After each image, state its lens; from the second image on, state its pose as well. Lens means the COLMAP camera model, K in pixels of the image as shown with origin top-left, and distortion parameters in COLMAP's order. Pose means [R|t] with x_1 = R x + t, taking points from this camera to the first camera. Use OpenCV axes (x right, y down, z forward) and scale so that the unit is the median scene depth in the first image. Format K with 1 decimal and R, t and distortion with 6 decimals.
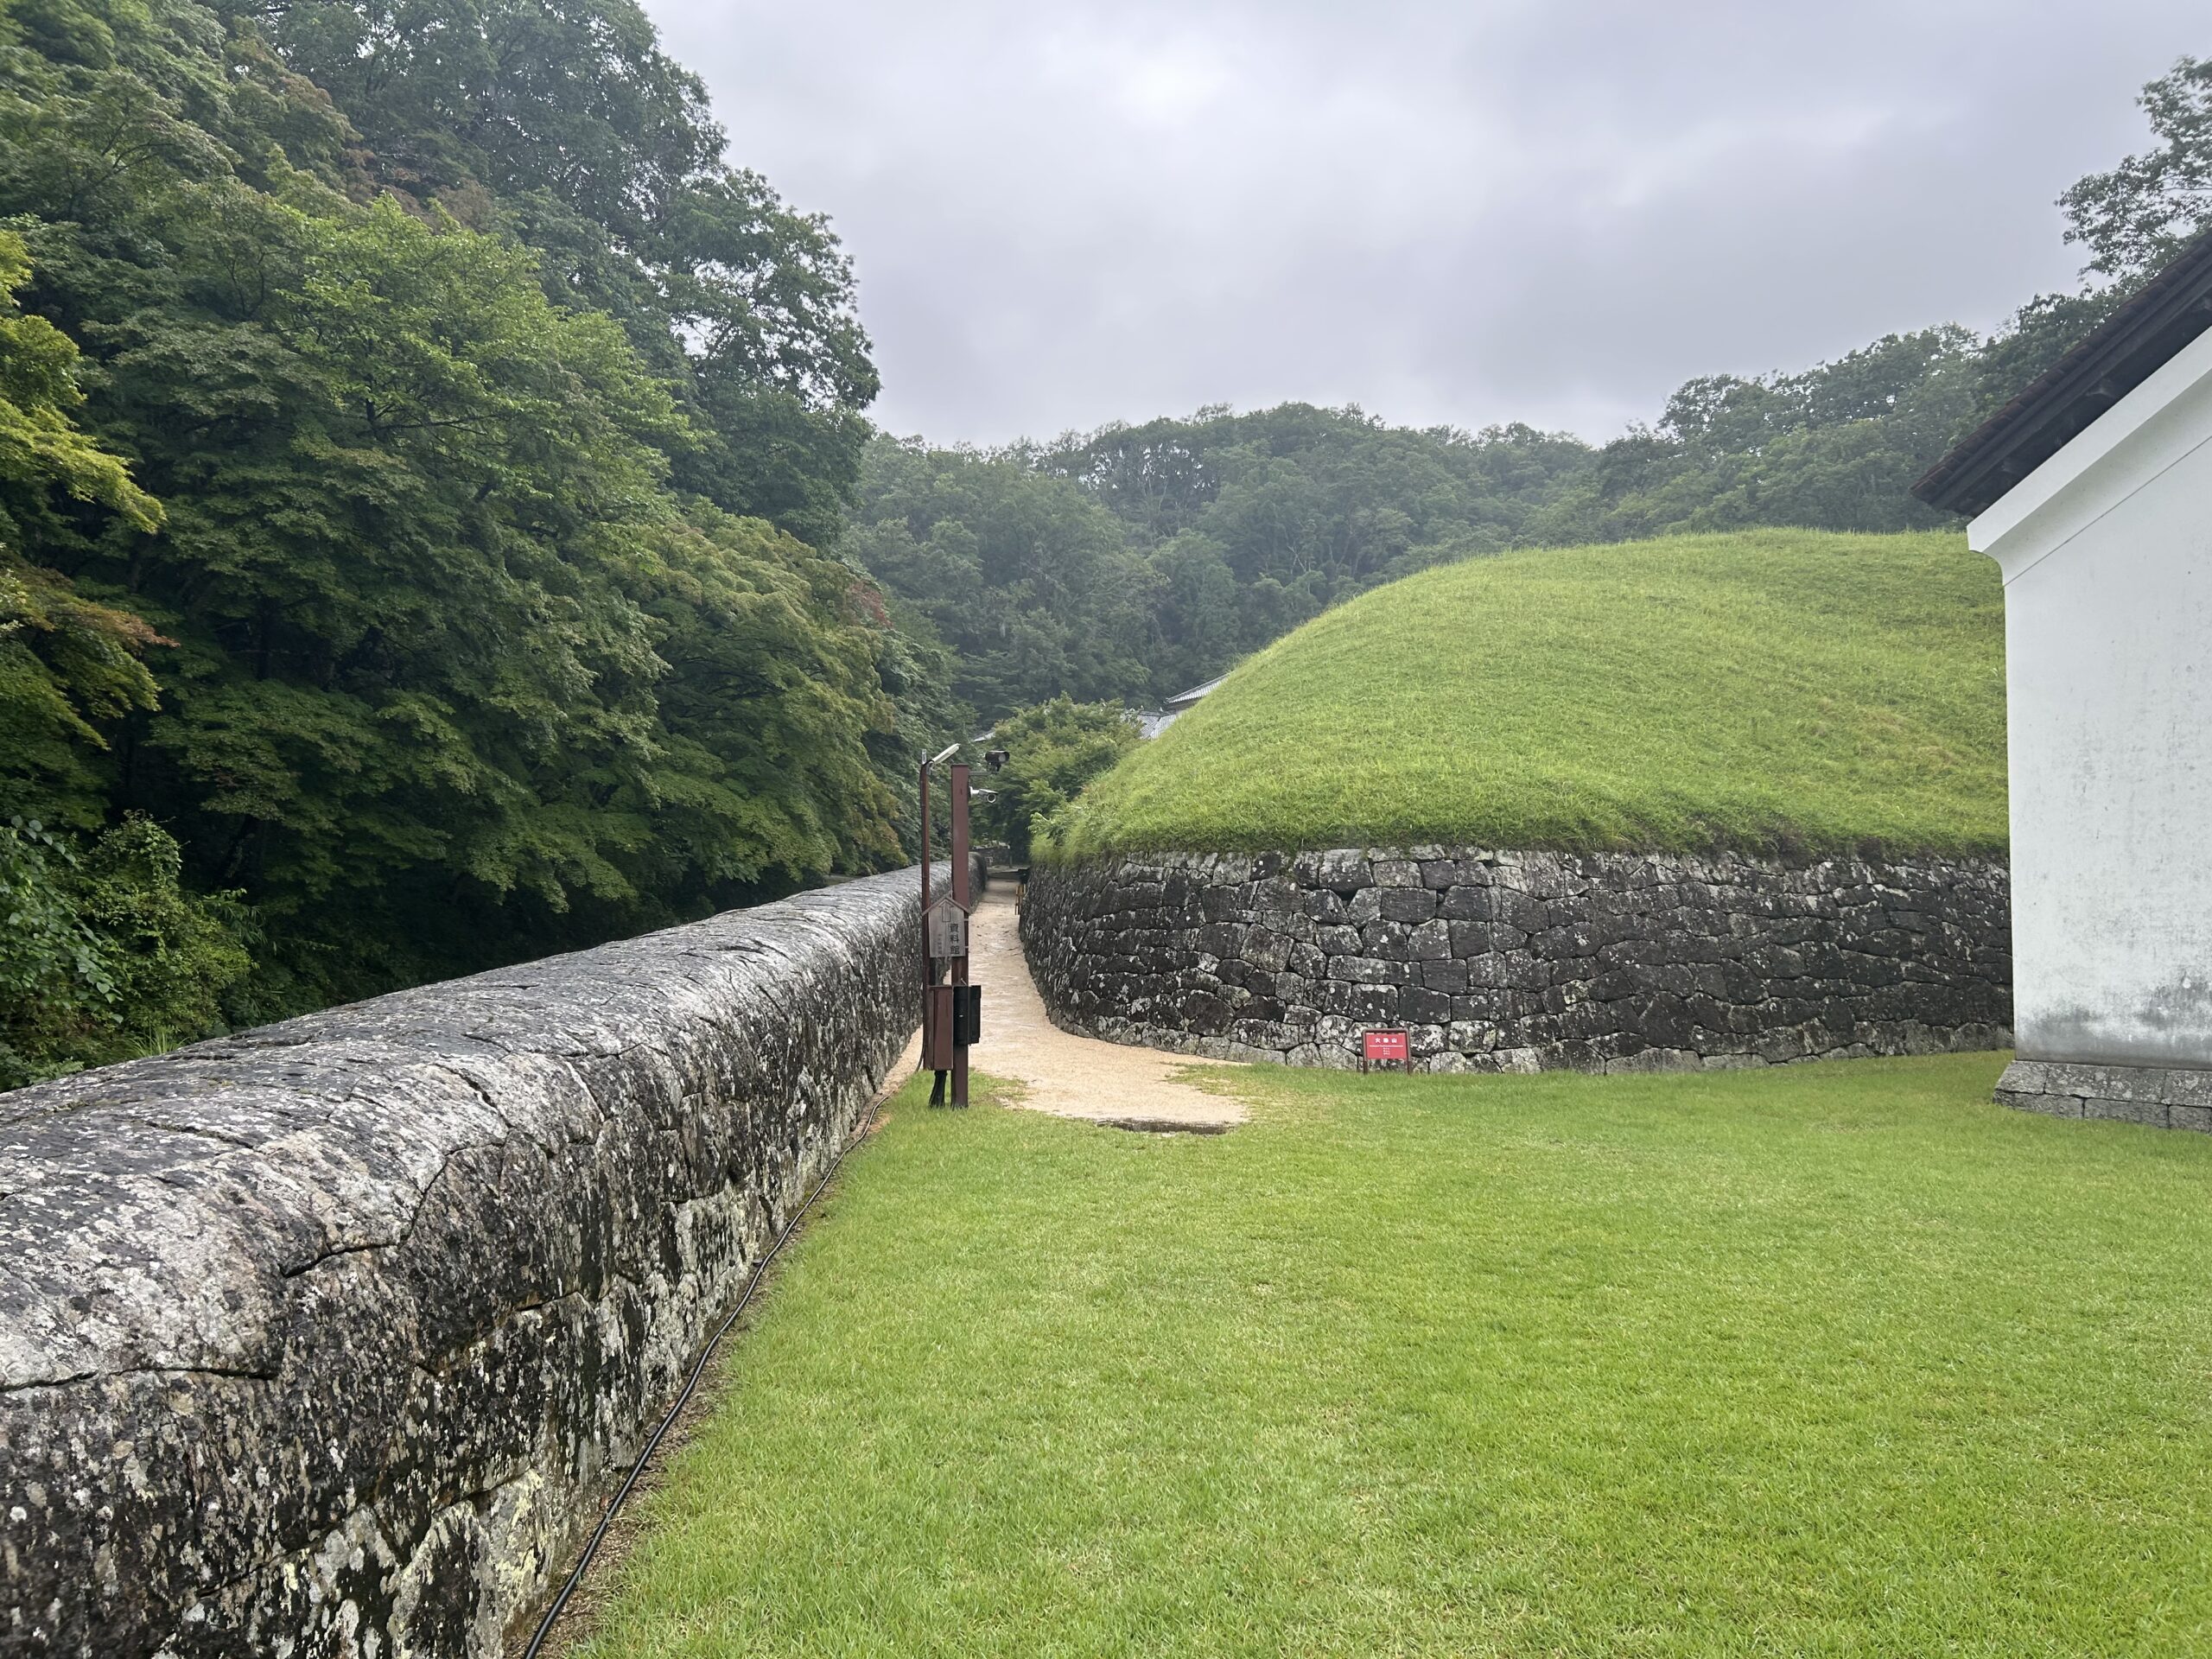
lens RADIAL K [[1646.9, 0, 1110.6], [0, 1646.9, 848.1], [0, 0, 1]] dist [0.050845, -0.050876]
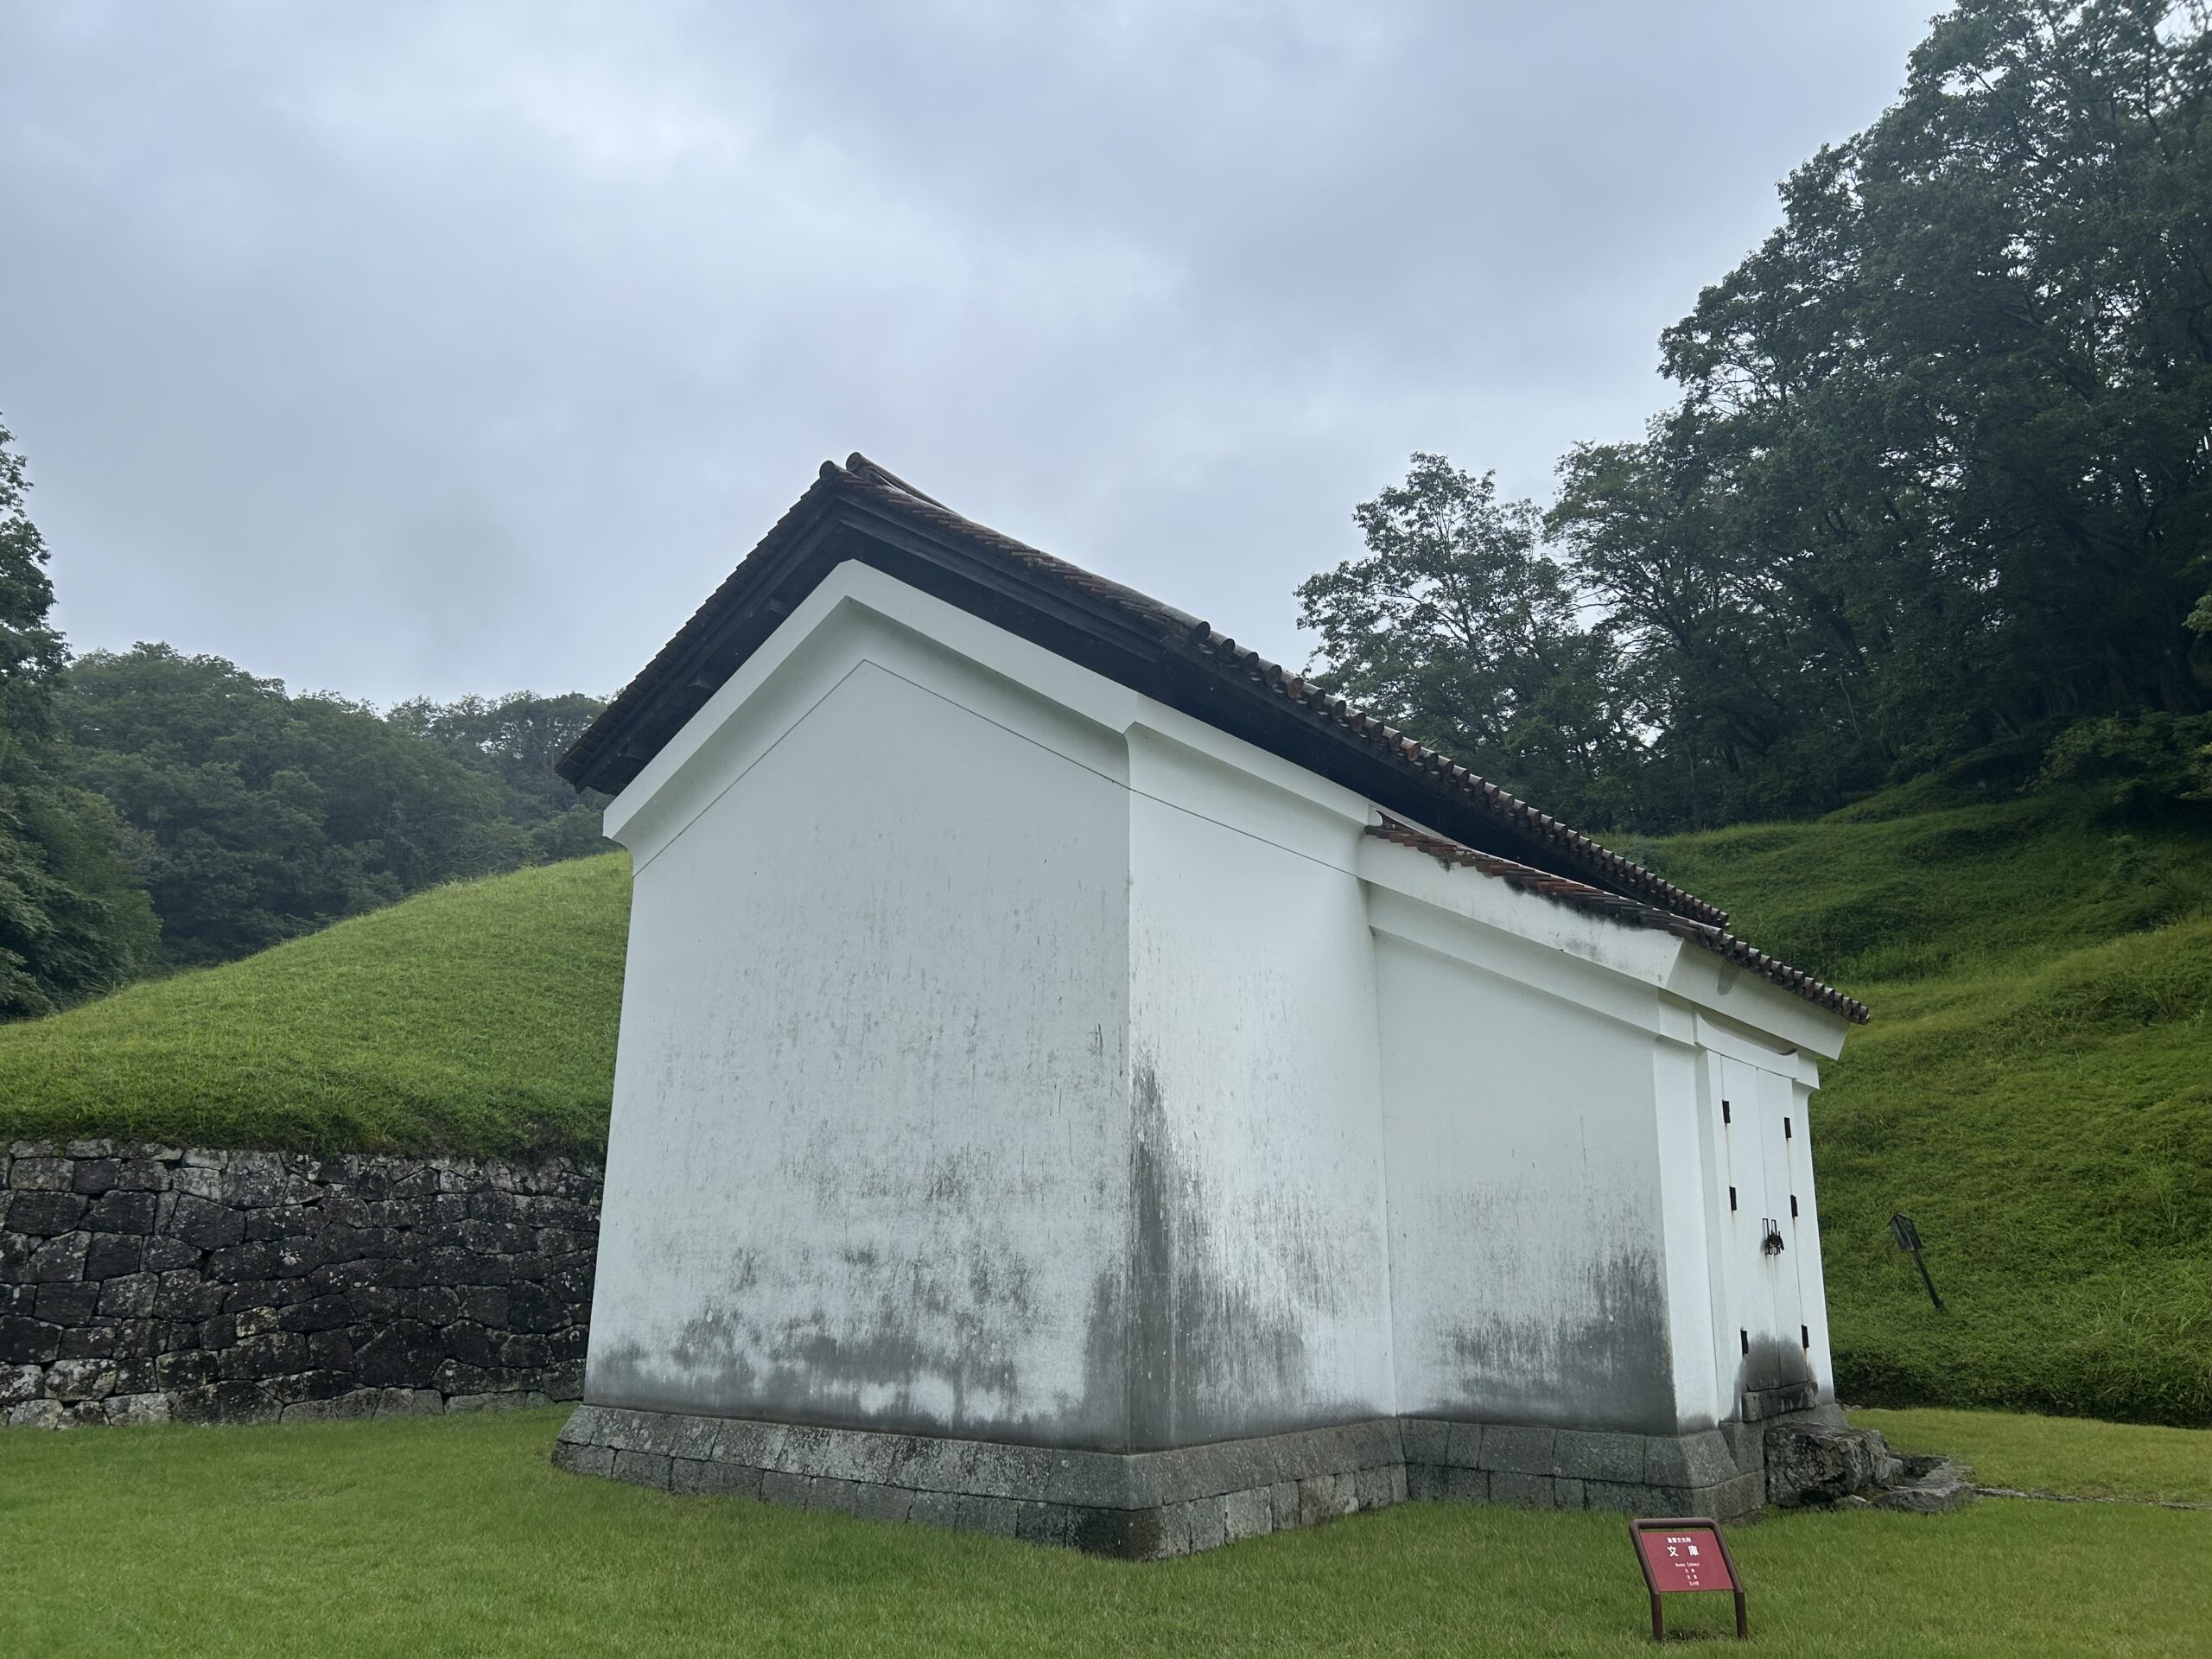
lens RADIAL K [[1646.9, 0, 1110.6], [0, 1646.9, 848.1], [0, 0, 1]] dist [0.050845, -0.050876]
pose [[0.950021, 0.087782, 0.299589, 0.413600], [-0.032602, 0.982303, -0.184440, -0.007797], [-0.310478, 0.165455, 0.936071, 0.028341]]
